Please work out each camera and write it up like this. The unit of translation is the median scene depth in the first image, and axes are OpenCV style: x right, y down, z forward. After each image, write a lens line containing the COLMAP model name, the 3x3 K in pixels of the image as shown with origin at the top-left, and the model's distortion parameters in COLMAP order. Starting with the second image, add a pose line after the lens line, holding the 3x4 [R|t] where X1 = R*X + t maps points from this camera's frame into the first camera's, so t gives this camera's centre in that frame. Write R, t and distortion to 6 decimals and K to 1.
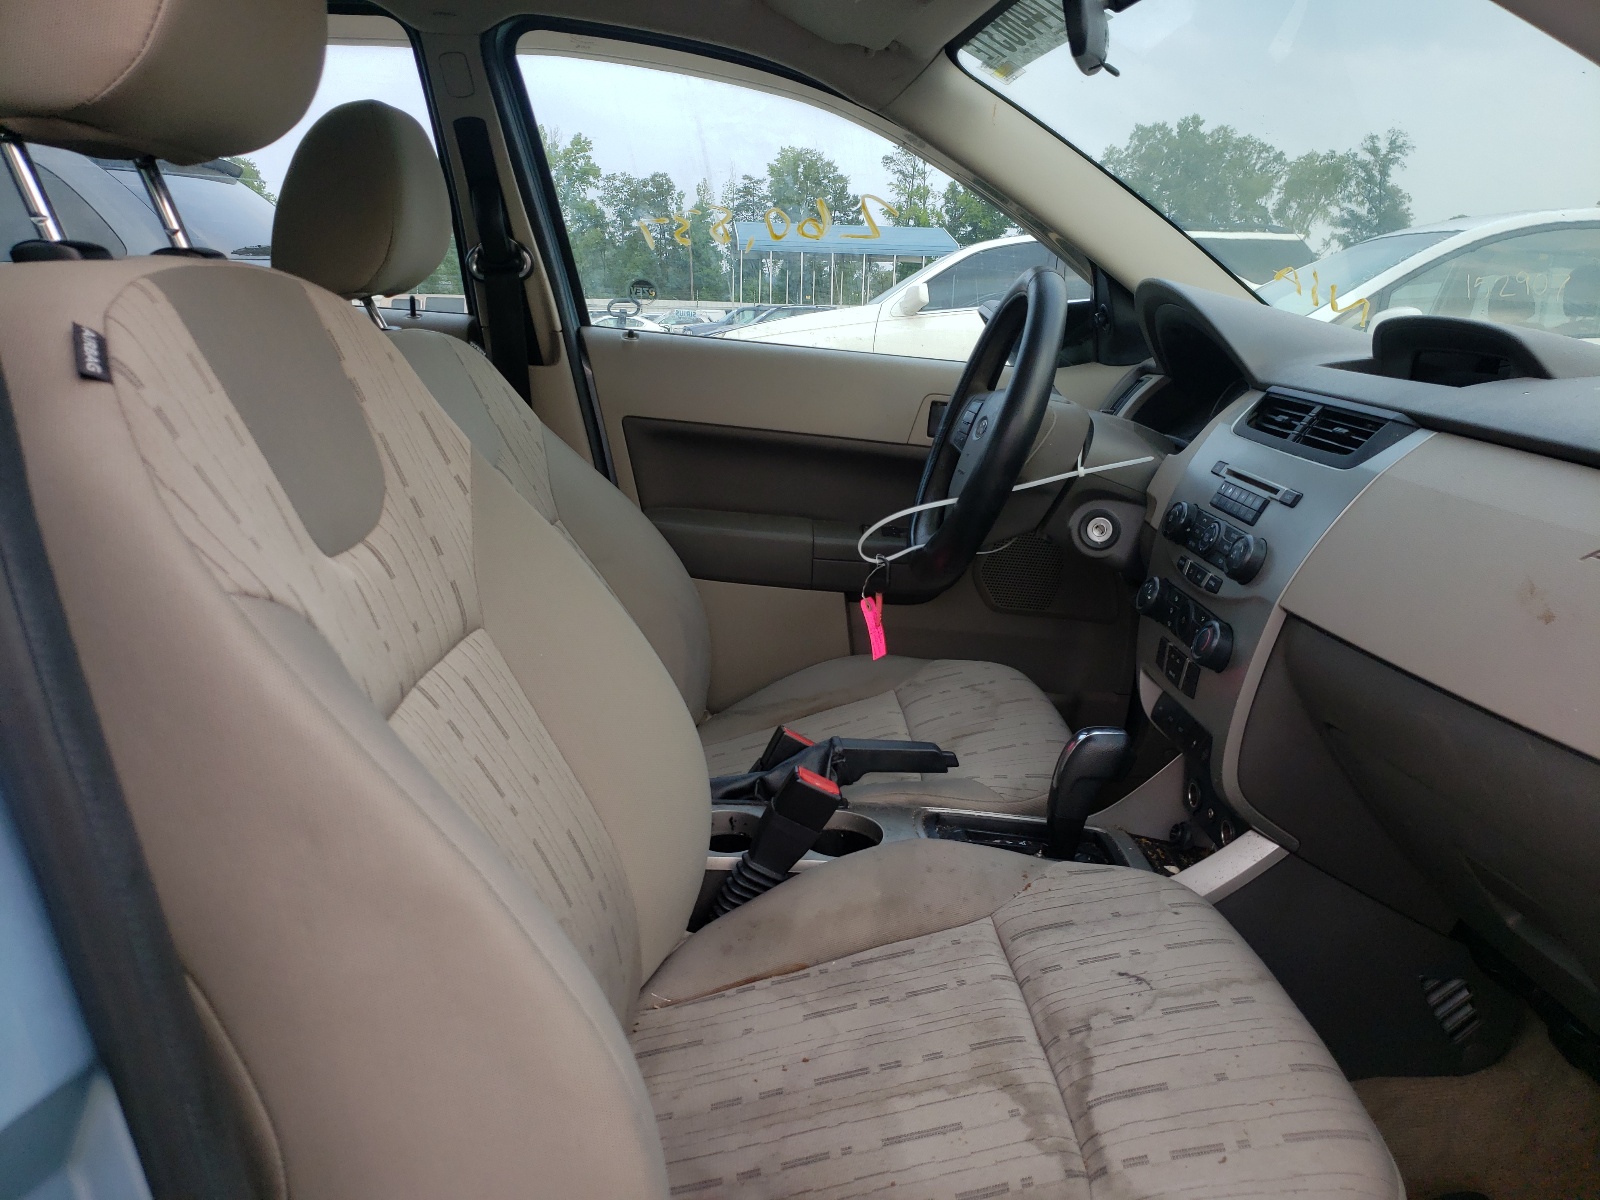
lens RADIAL K [[1251.4, 0, 800.0], [0, 1251.4, 600.0], [0, 0, 1]] dist [-0.002153, 0.001799]
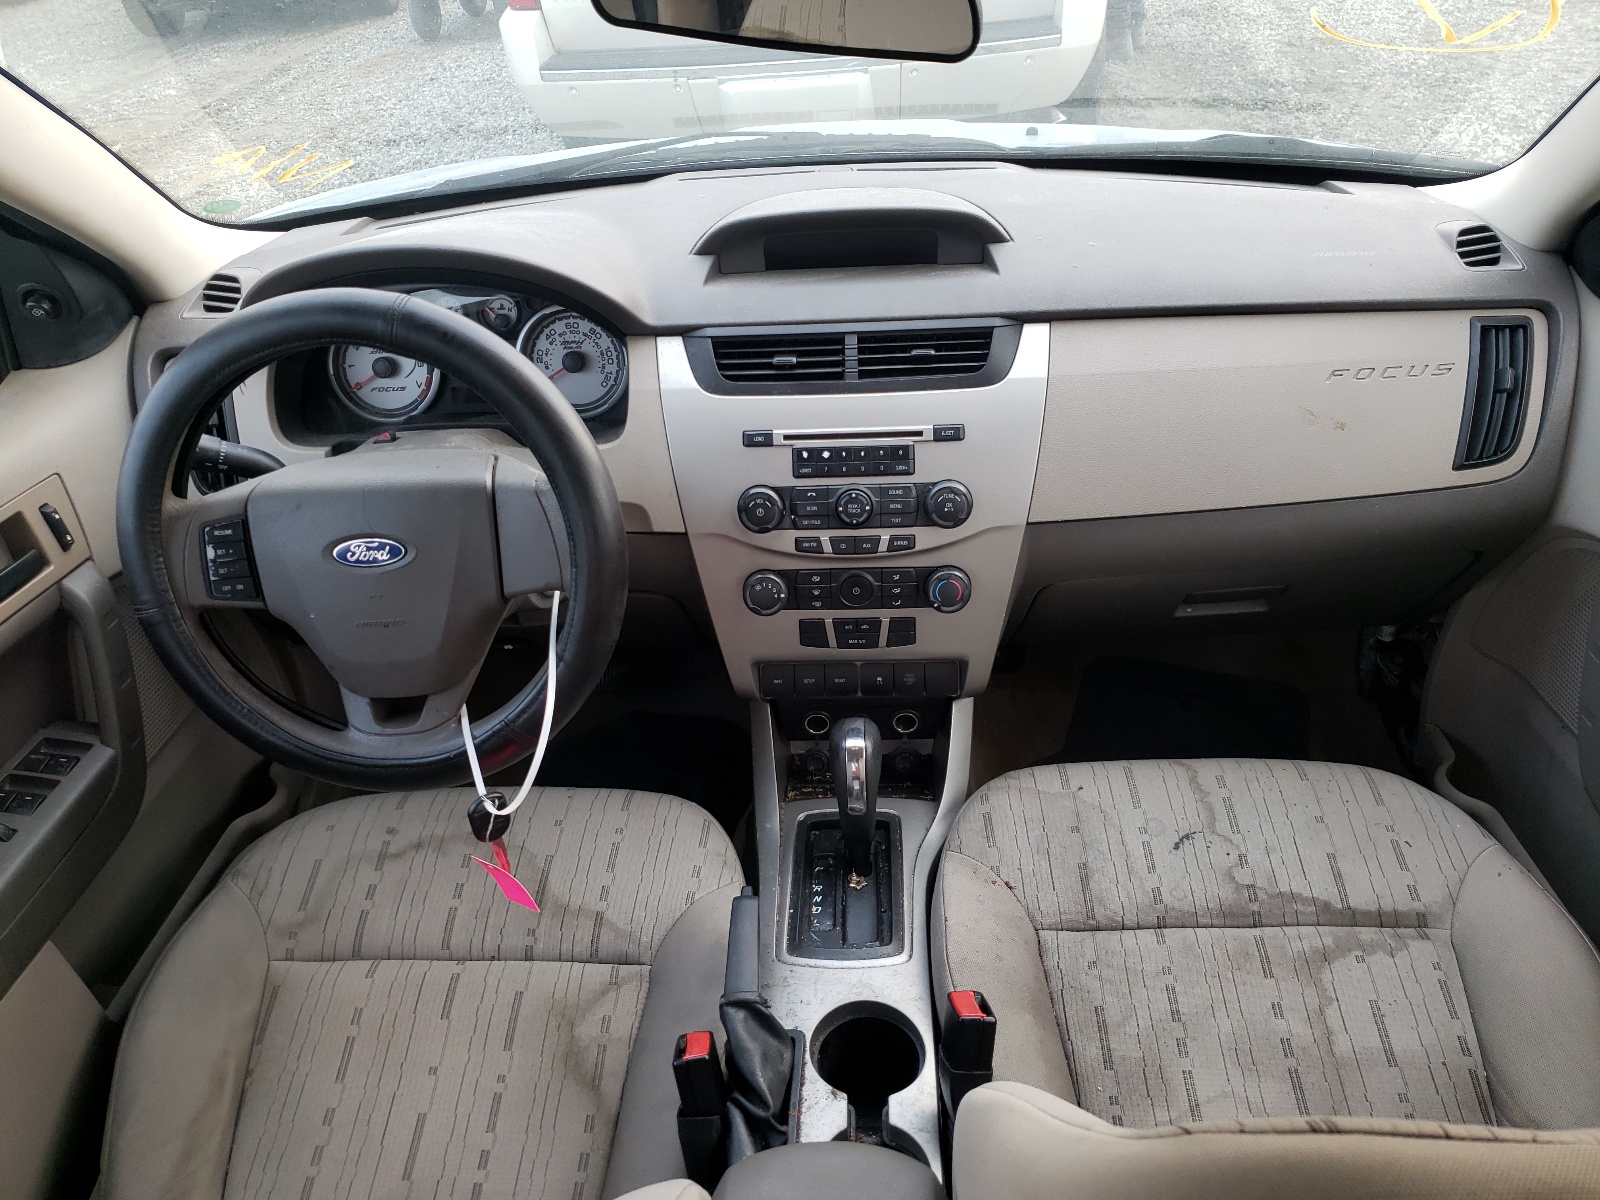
lens RADIAL K [[1251.4, 0, 800.0], [0, 1251.4, 600.0], [0, 0, 1]] dist [-0.002153, 0.001799]
pose [[0.073746, -0.598285, 0.797883, -0.597219], [0.302478, 0.775792, 0.553763, -0.671292], [-0.950299, 0.200504, 0.238179, 1.046879]]
